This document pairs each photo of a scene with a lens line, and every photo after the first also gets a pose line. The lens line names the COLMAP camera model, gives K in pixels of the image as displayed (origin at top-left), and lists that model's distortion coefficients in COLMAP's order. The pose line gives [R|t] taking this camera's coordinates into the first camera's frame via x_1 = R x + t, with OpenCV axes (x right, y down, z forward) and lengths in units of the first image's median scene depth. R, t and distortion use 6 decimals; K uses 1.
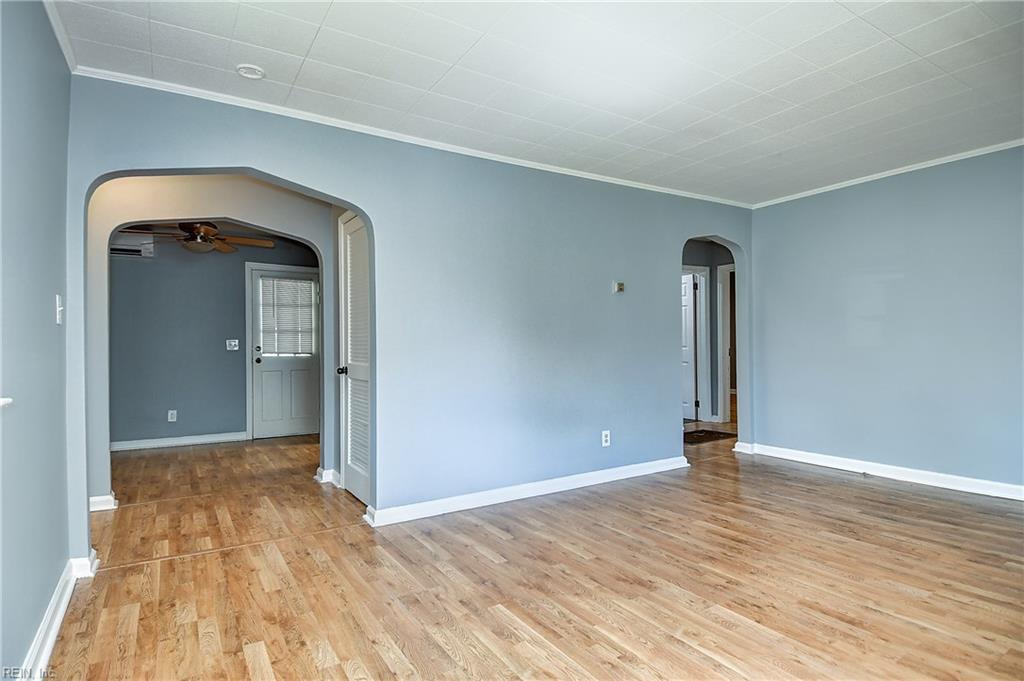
lens RADIAL K [[541.3, 0, 512.0], [0, 541.3, 340.5], [0, 0, 1]] dist [0.028488, -0.037356]
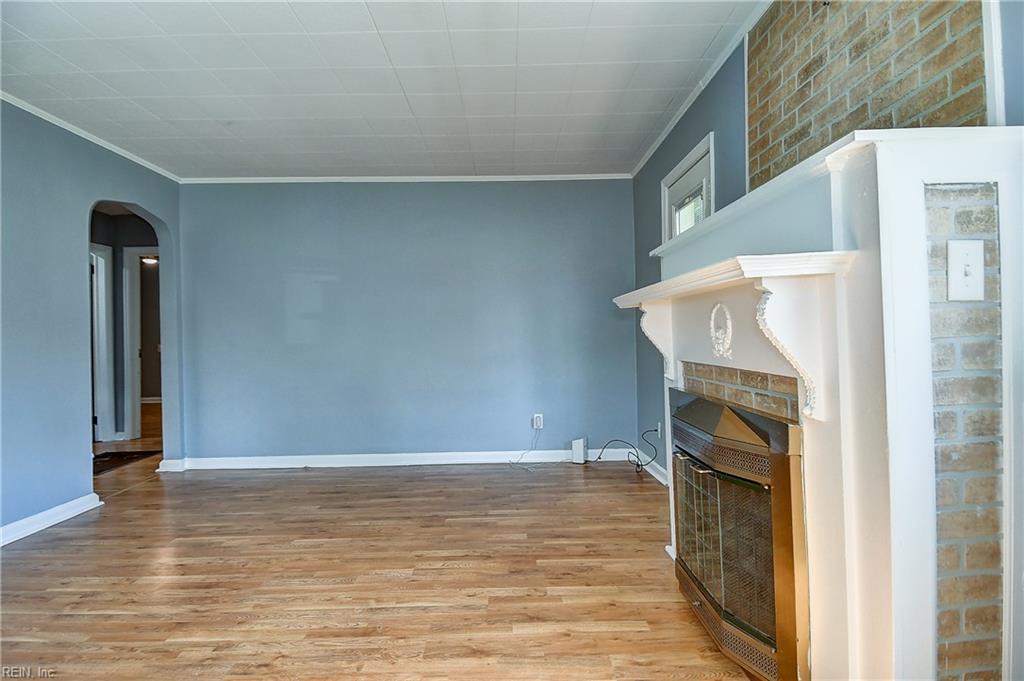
lens RADIAL K [[541.3, 0, 512.0], [0, 541.3, 340.5], [0, 0, 1]] dist [0.028488, -0.037356]
pose [[0.522521, -0.001534, 0.852625, -0.023371], [0.005194, 0.999986, -0.001384, 0.015395], [-0.852611, 0.005152, 0.522521, 0.203568]]
